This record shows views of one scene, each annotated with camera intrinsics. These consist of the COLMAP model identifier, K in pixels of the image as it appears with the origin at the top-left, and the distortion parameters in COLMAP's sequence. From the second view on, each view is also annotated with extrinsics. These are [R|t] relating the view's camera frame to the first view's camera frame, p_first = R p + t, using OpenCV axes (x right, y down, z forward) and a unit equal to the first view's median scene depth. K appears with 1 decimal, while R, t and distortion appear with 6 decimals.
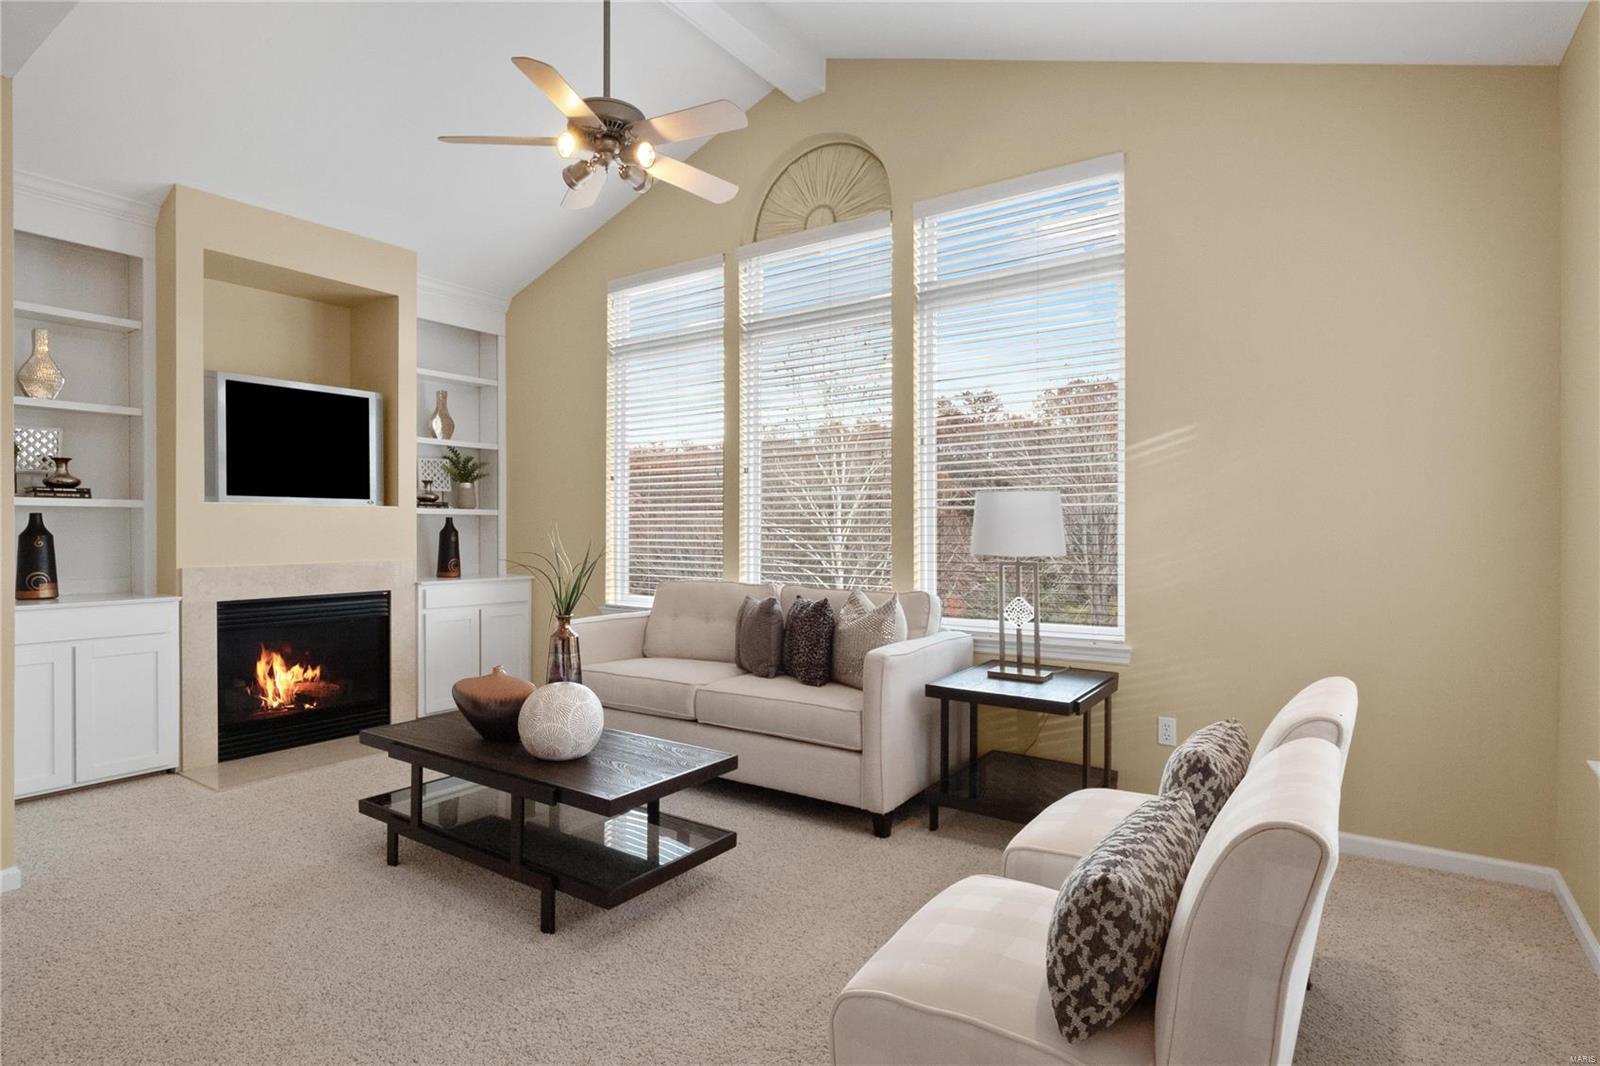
lens RADIAL K [[818.3, 0, 801.5], [0, 818.3, 546.4], [0, 0, 1]] dist [0.004490, 0.000185]
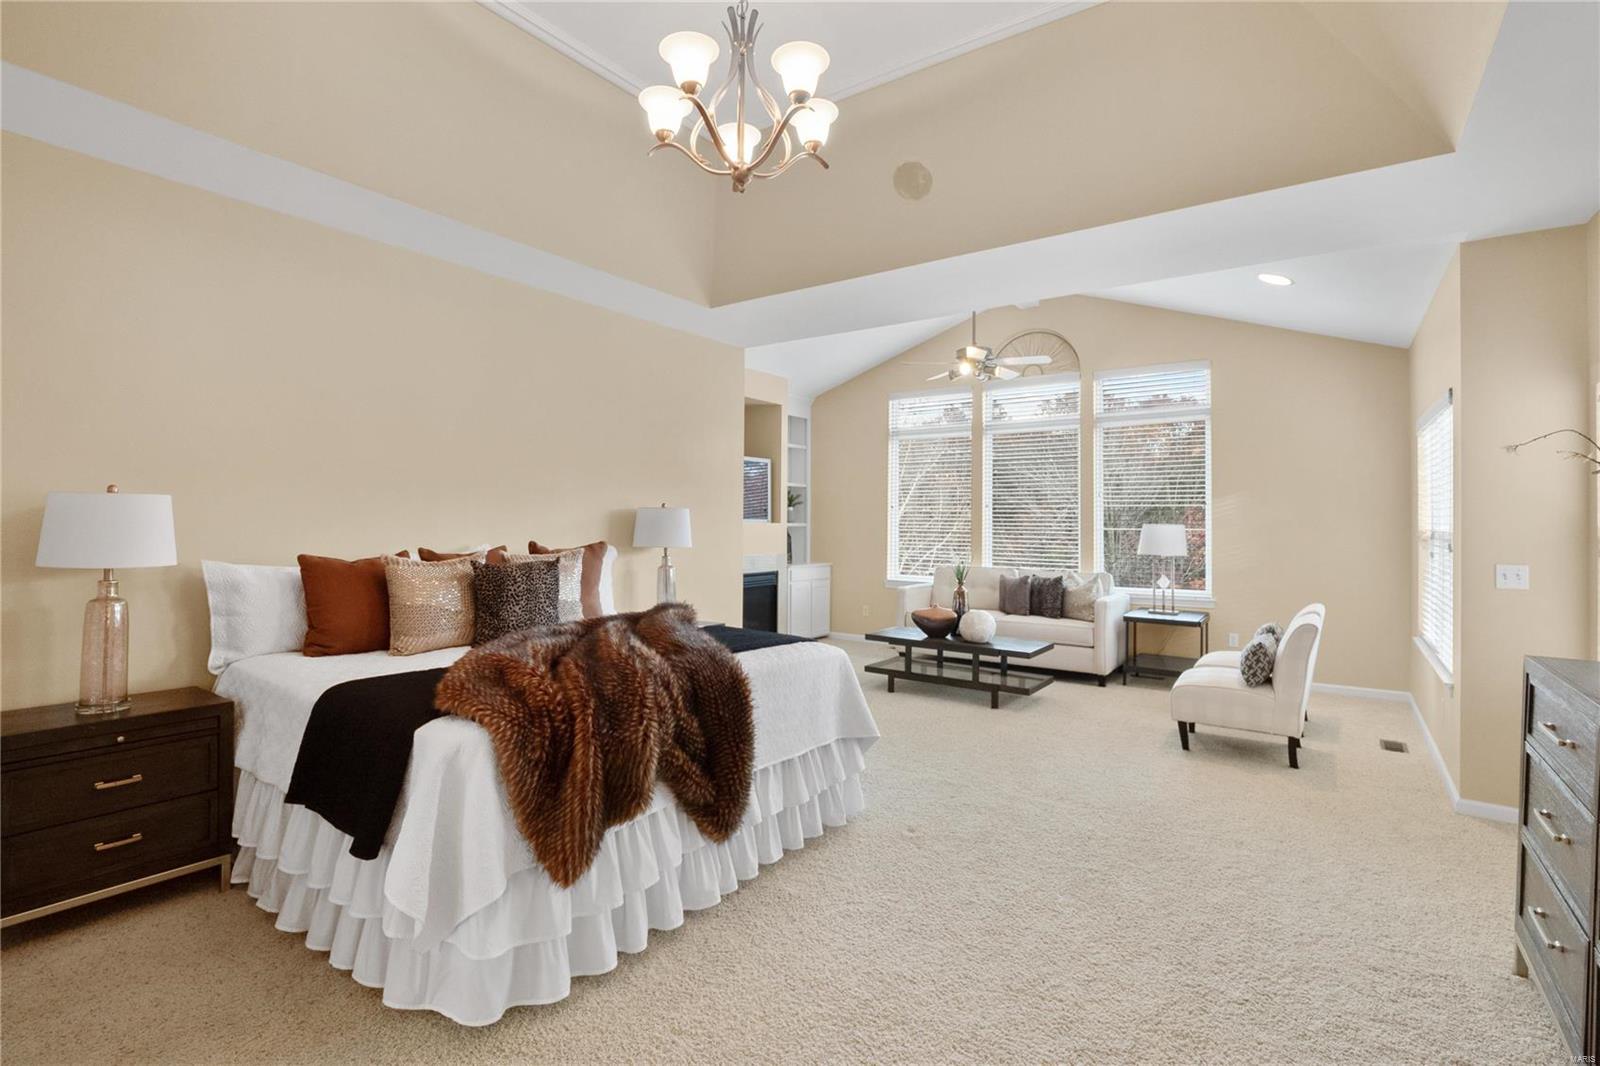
lens RADIAL K [[757.7, 0, 796.9], [0, 757.7, 527.9], [0, 0, 1]] dist [-0.005185, -0.000680]
pose [[0.999904, 0.008342, -0.011093, -0.650306], [-0.008485, 0.999880, -0.012989, -0.026190], [0.010983, 0.013082, 0.999854, -0.948254]]
